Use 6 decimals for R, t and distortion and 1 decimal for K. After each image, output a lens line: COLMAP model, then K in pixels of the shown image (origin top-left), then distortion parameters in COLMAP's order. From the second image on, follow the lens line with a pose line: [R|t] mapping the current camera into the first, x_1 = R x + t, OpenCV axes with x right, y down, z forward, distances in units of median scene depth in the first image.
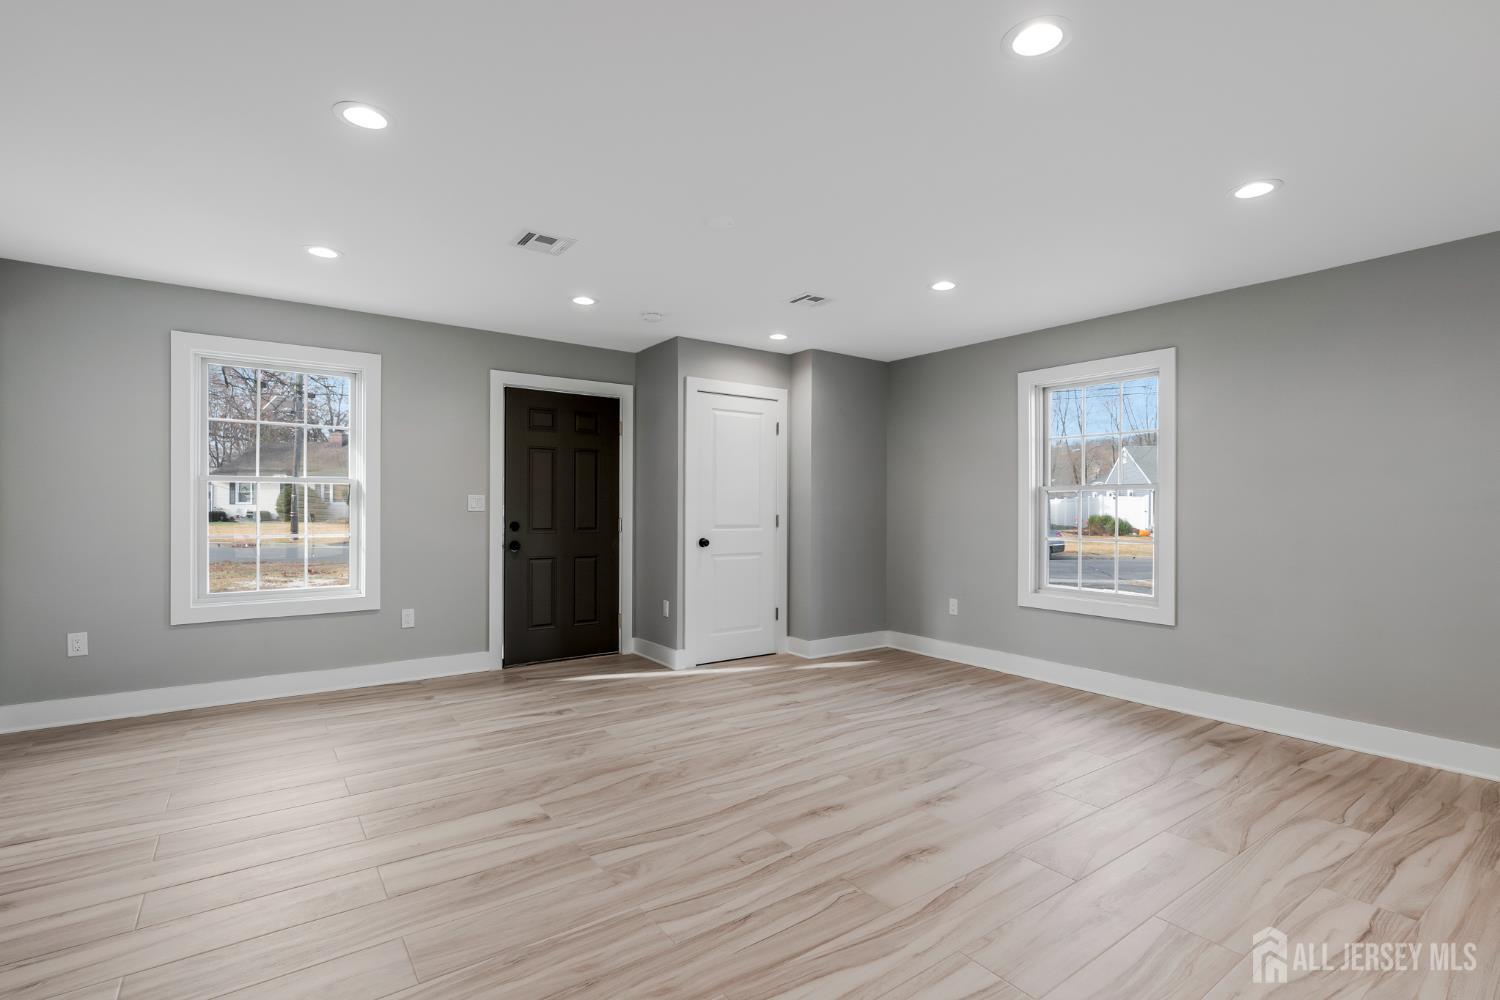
lens RADIAL K [[701.6, 0, 749.5], [0, 701.6, 508.0], [0, 0, 1]] dist [-0.013821, 0.000206]
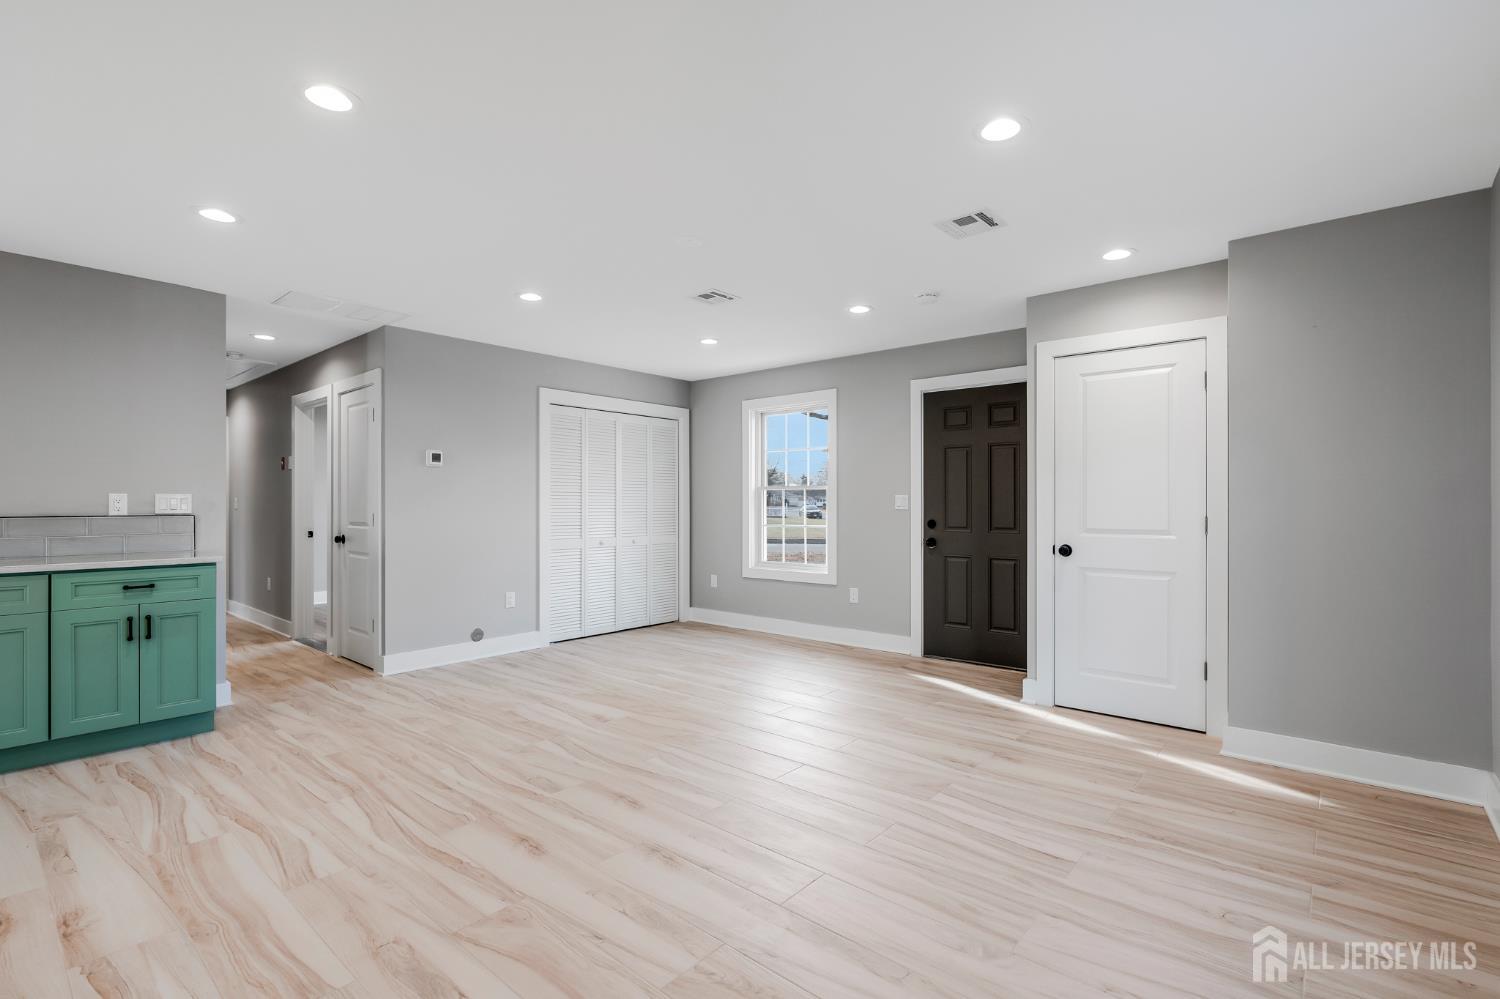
lens RADIAL K [[680.5, 0, 762.5], [0, 680.5, 502.0], [0, 0, 1]] dist [-0.011704, 0.000364]
pose [[0.242857, -0.009597, -0.970015, 0.595575], [-0.000591, 0.999949, -0.010041, 0.003549], [0.970062, 0.003011, 0.242839, 0.505409]]
